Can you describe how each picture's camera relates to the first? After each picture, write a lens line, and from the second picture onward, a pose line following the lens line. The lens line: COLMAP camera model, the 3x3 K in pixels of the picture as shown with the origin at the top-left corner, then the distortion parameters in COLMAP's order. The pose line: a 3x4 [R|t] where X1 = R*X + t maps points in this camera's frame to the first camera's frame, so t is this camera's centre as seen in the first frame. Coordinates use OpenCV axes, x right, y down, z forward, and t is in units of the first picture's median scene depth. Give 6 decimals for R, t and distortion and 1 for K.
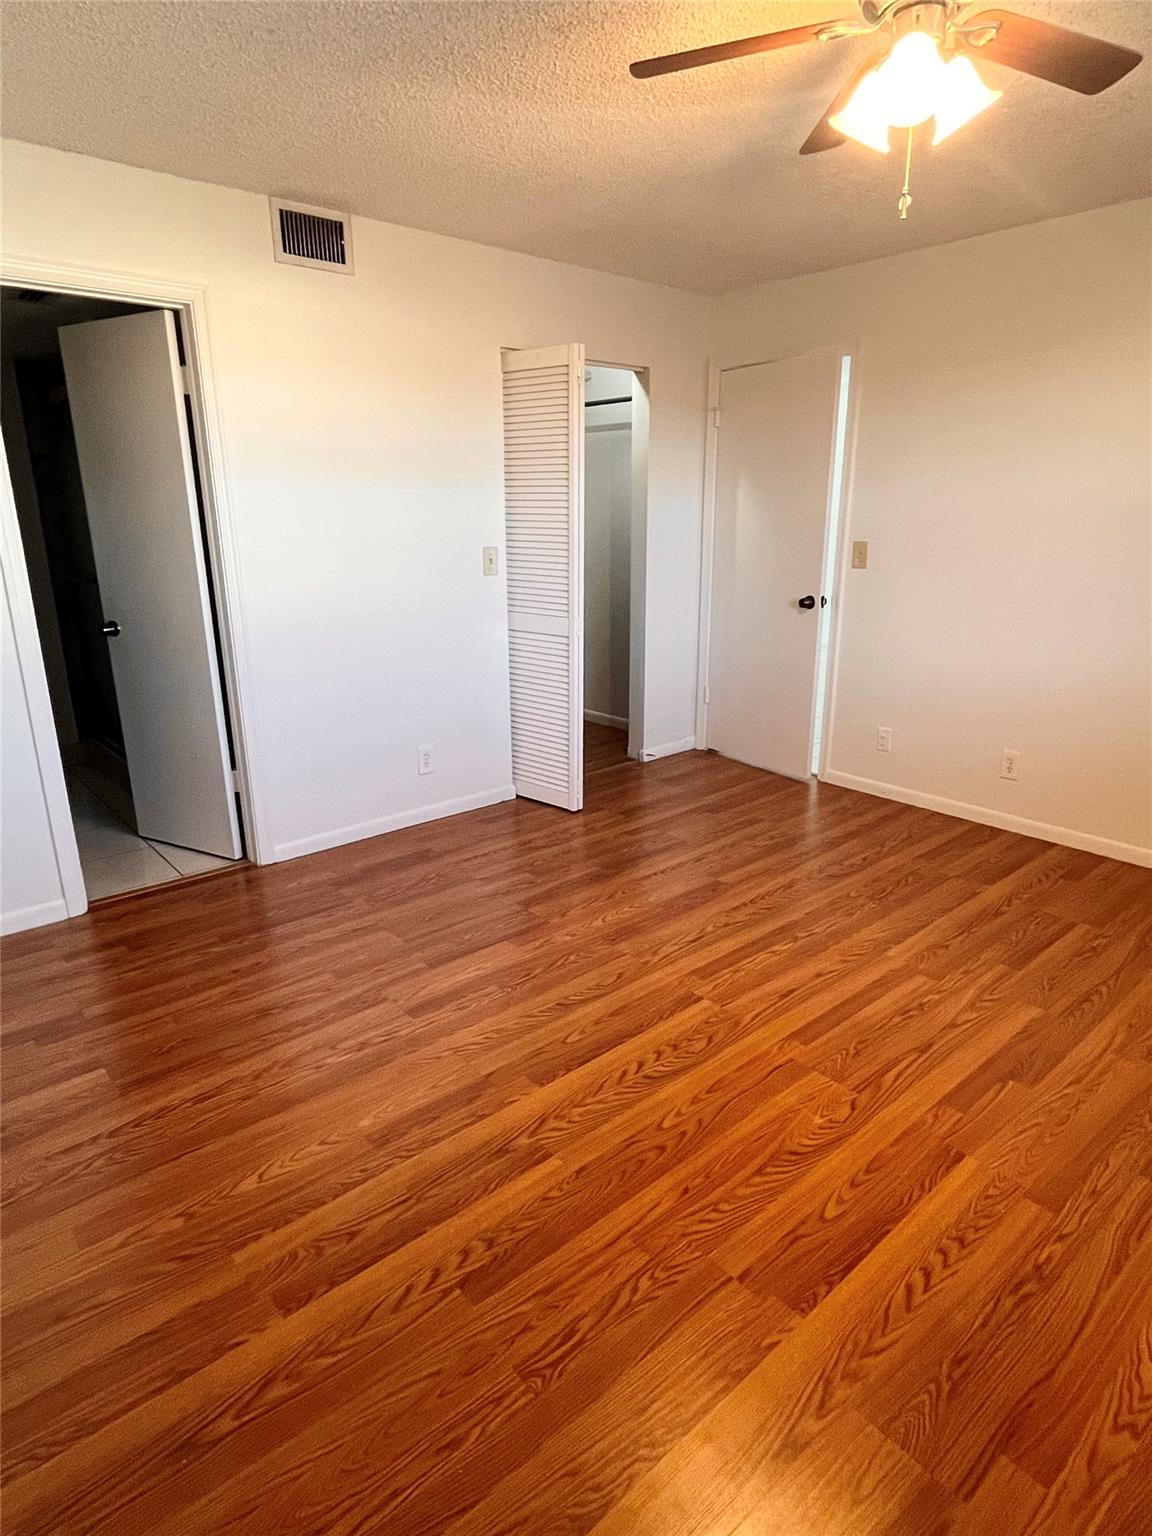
lens RADIAL K [[863.3, 0, 575.7], [0, 863.3, 767.5], [0, 0, 1]] dist [-0.001925, 0.000515]
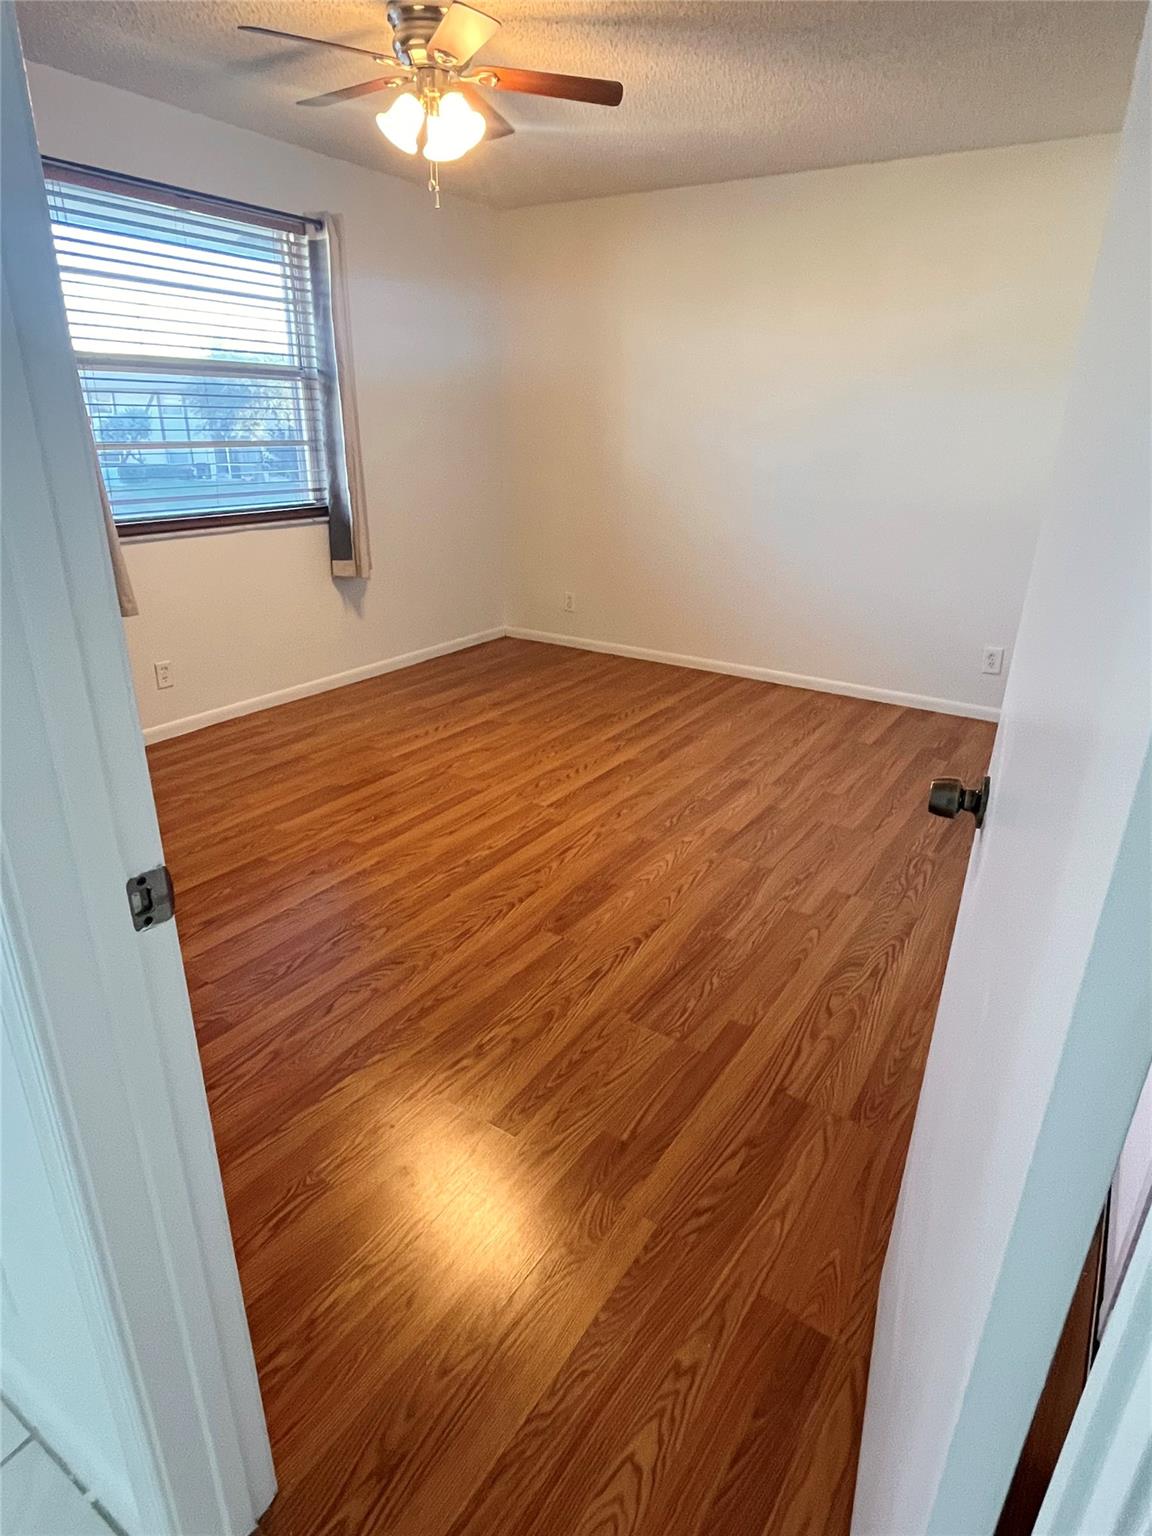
lens RADIAL K [[863.3, 0, 575.1], [0, 863.3, 767.1], [0, 0, 1]] dist [-0.001925, 0.000515]
pose [[-0.961952, 0.088778, -0.258393, 0.414657], [-0.093647, 0.781316, 0.617071, -0.544517], [0.256669, 0.617790, -0.743274, 1.846807]]
